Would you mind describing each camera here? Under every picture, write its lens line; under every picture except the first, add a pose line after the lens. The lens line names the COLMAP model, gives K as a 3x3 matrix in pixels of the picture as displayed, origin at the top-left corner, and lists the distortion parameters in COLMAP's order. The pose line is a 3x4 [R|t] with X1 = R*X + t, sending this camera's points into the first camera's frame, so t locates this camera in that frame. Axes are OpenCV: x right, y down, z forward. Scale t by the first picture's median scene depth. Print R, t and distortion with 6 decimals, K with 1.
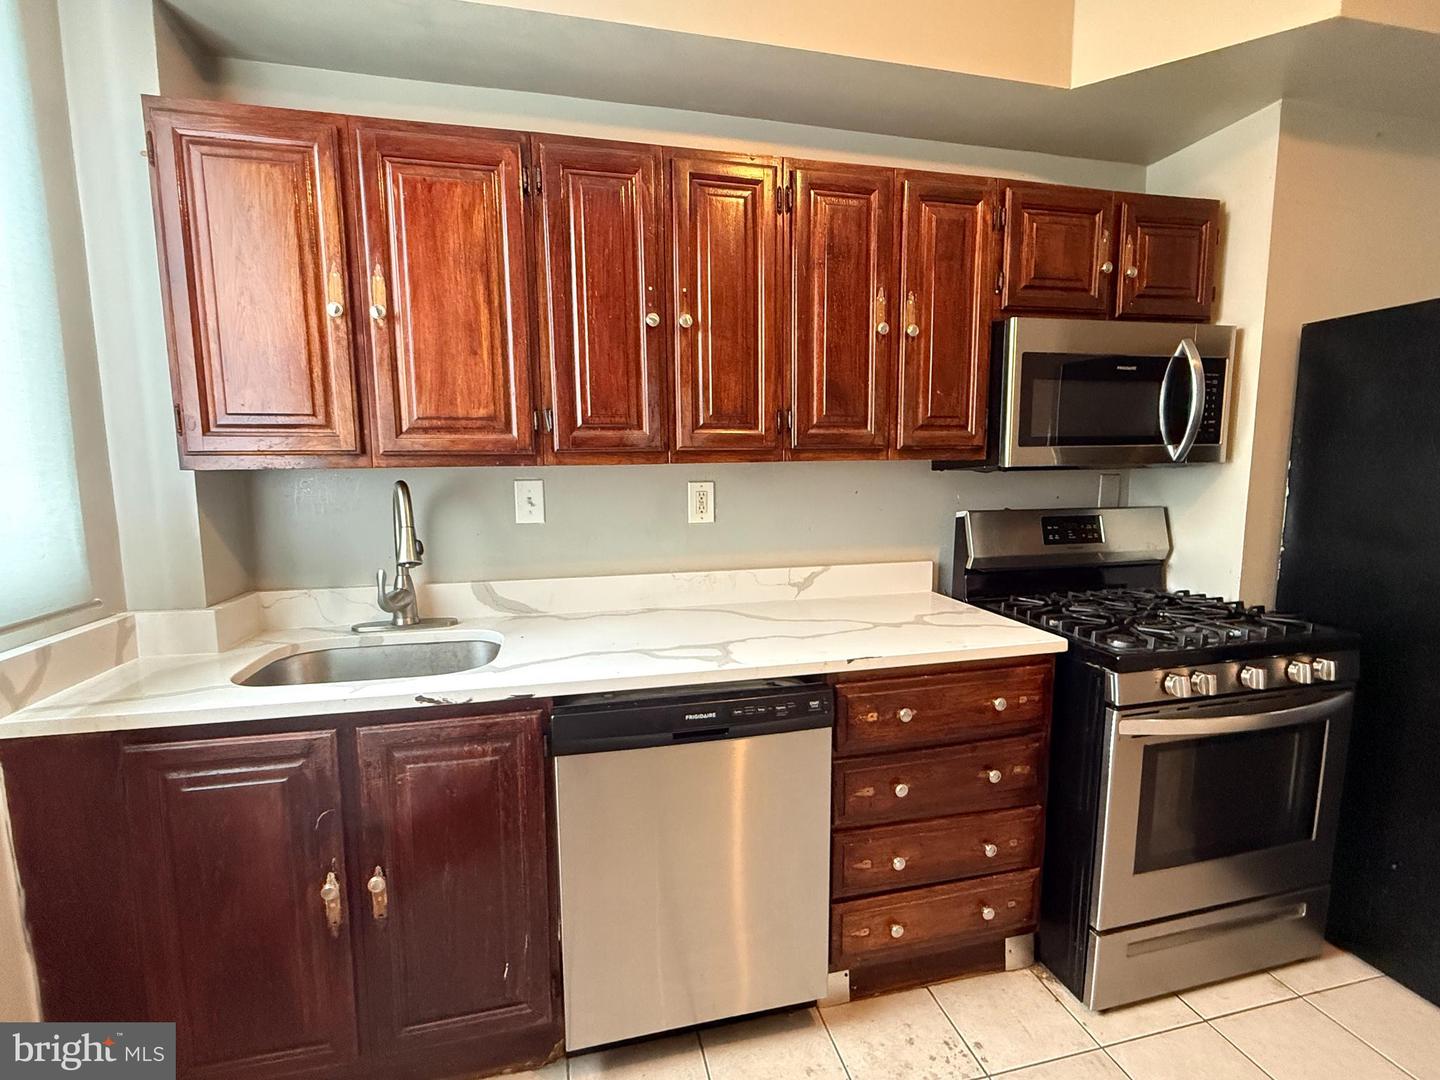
lens RADIAL K [[662.0, 0, 723.9], [0, 662.0, 543.1], [0, 0, 1]] dist [-0.000733, -0.000227]
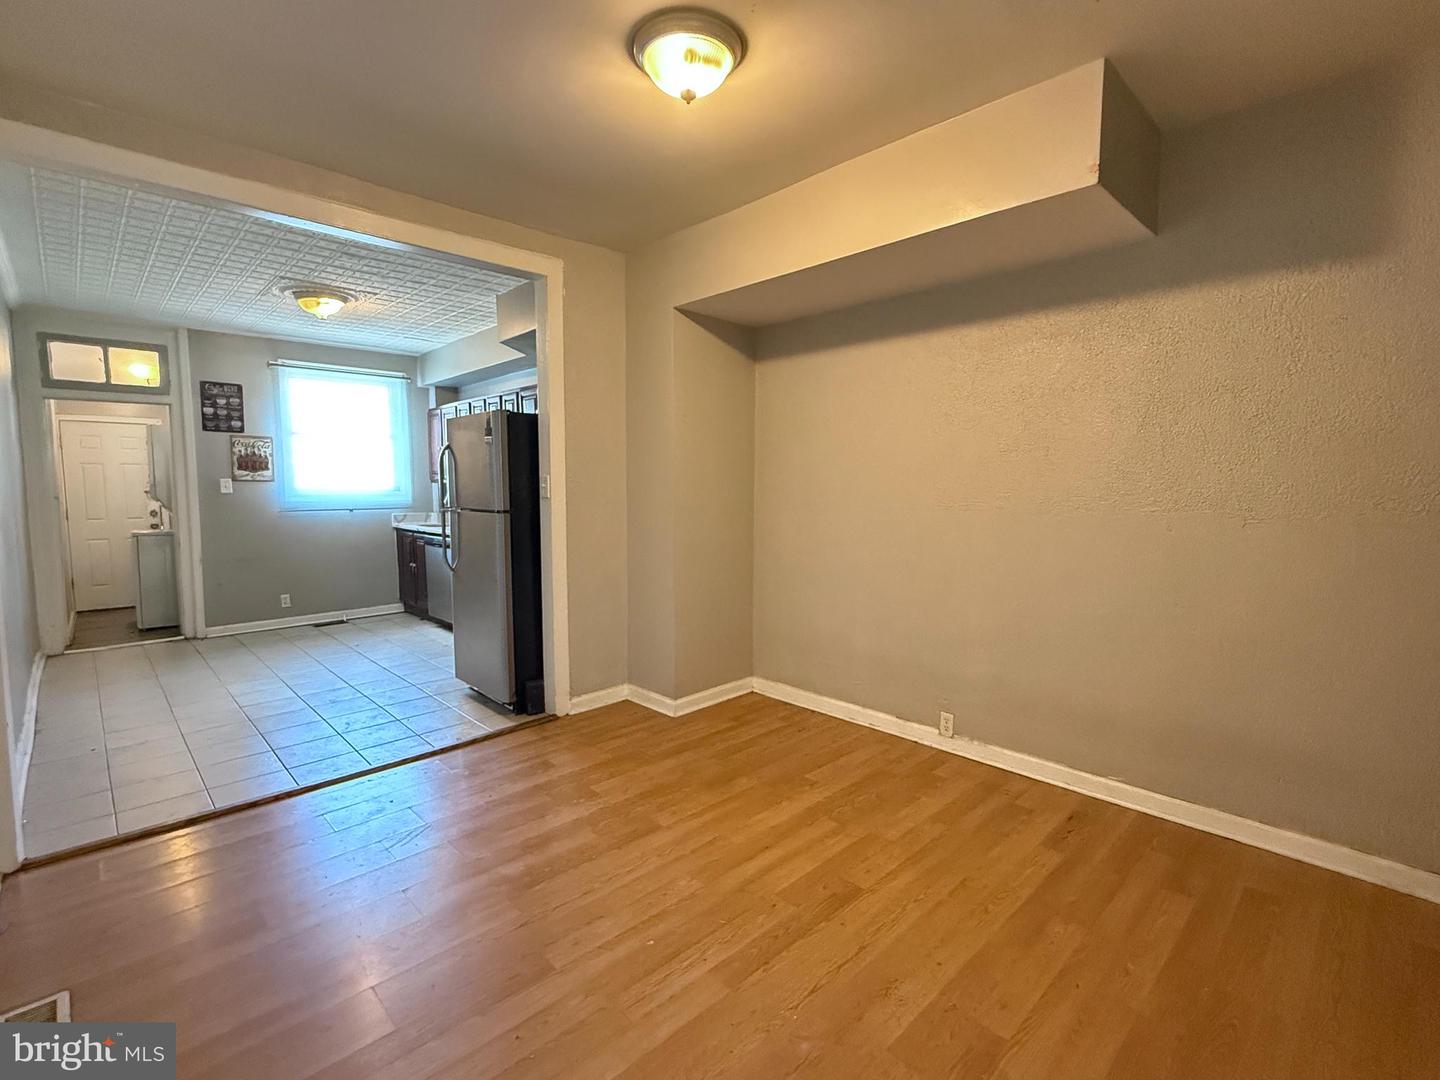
lens RADIAL K [[662.0, 0, 719.3], [0, 662.0, 540.8], [0, 0, 1]] dist [-0.000733, -0.000227]
pose [[0.507216, 0.079412, -0.858152, 3.753121], [-0.102441, 0.994242, 0.031457, -0.047543], [0.855709, 0.071955, 0.512431, 0.302198]]
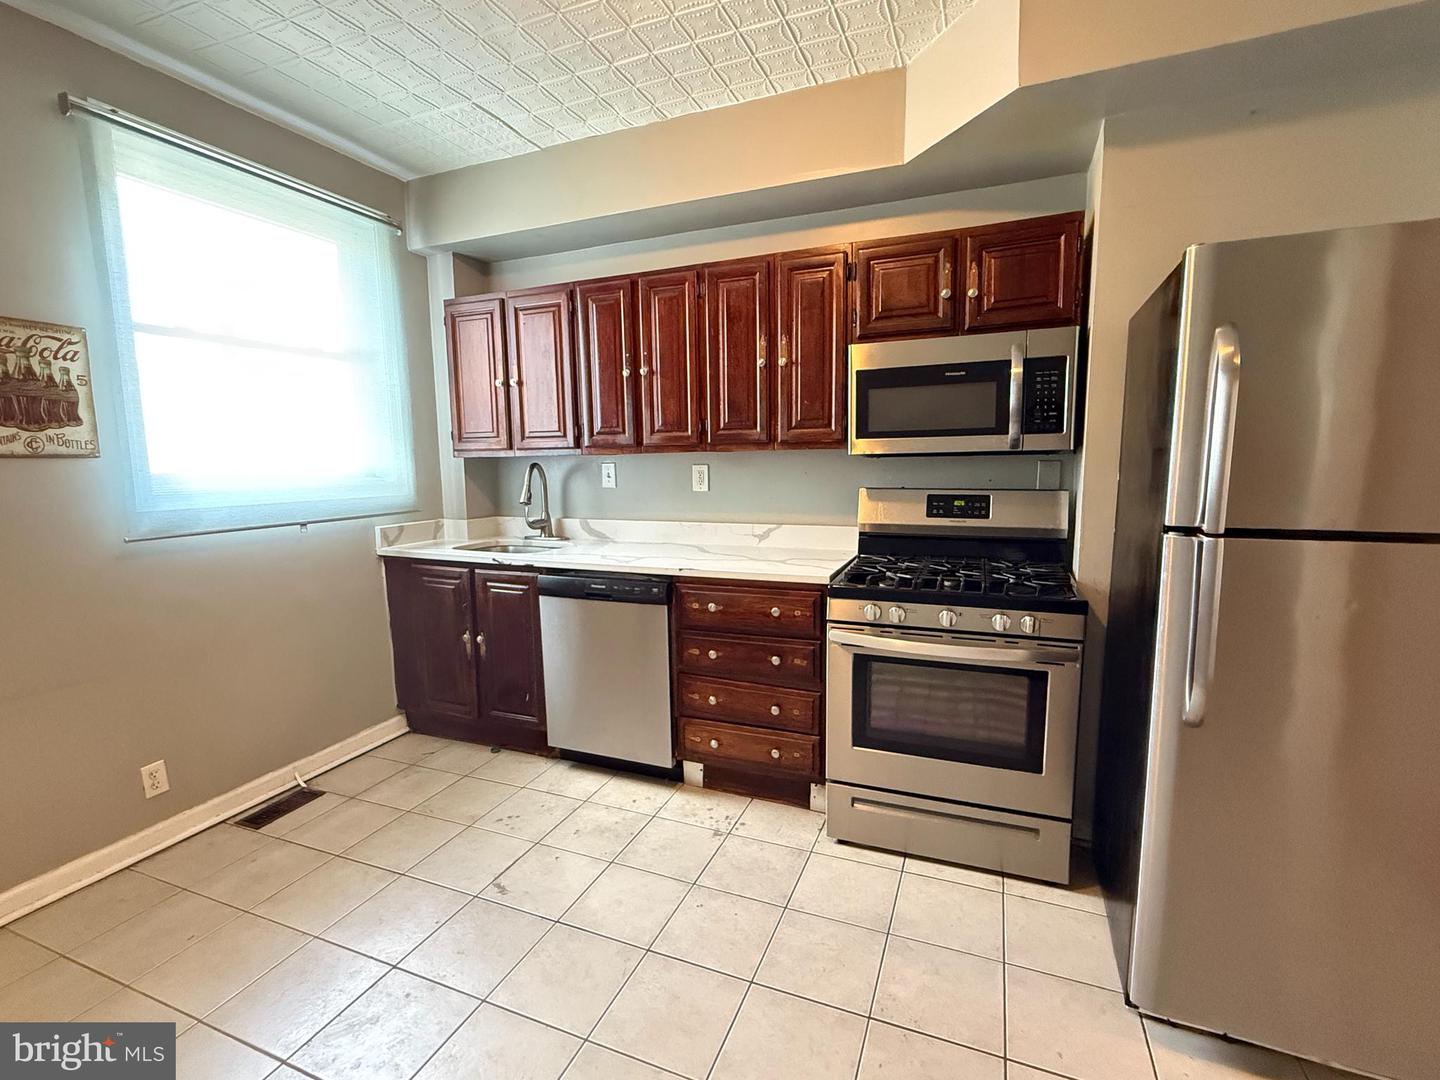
lens RADIAL K [[662.0, 0, 721.7], [0, 662.0, 542.6], [0, 0, 1]] dist [-0.000733, -0.000227]
pose [[0.810105, 0.073462, -0.581664, 1.109706], [-0.062350, 0.997287, 0.039118, 0.031373], [0.582960, 0.004577, 0.812488, -0.283570]]
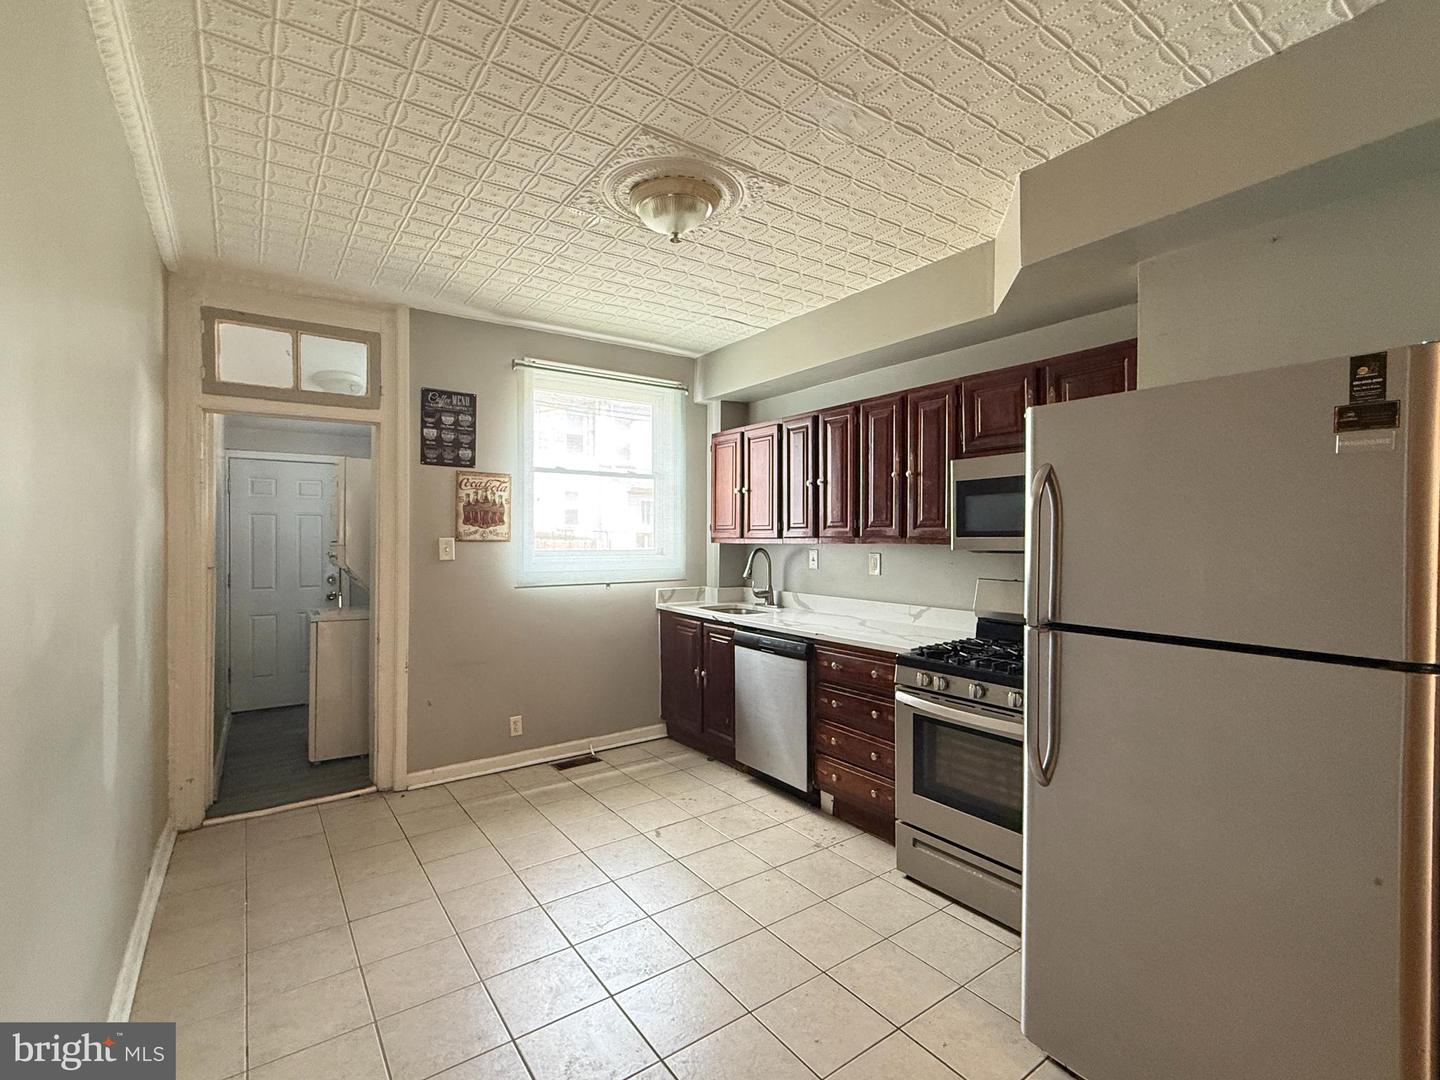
lens RADIAL K [[662.0, 0, 722.0], [0, 662.0, 542.0], [0, 0, 1]] dist [-0.000733, -0.000227]
pose [[0.374971, 0.017739, -0.926867, 1.865360], [-0.113577, 0.993164, -0.026940, -0.028613], [0.920053, 0.115373, 0.374423, -0.138211]]
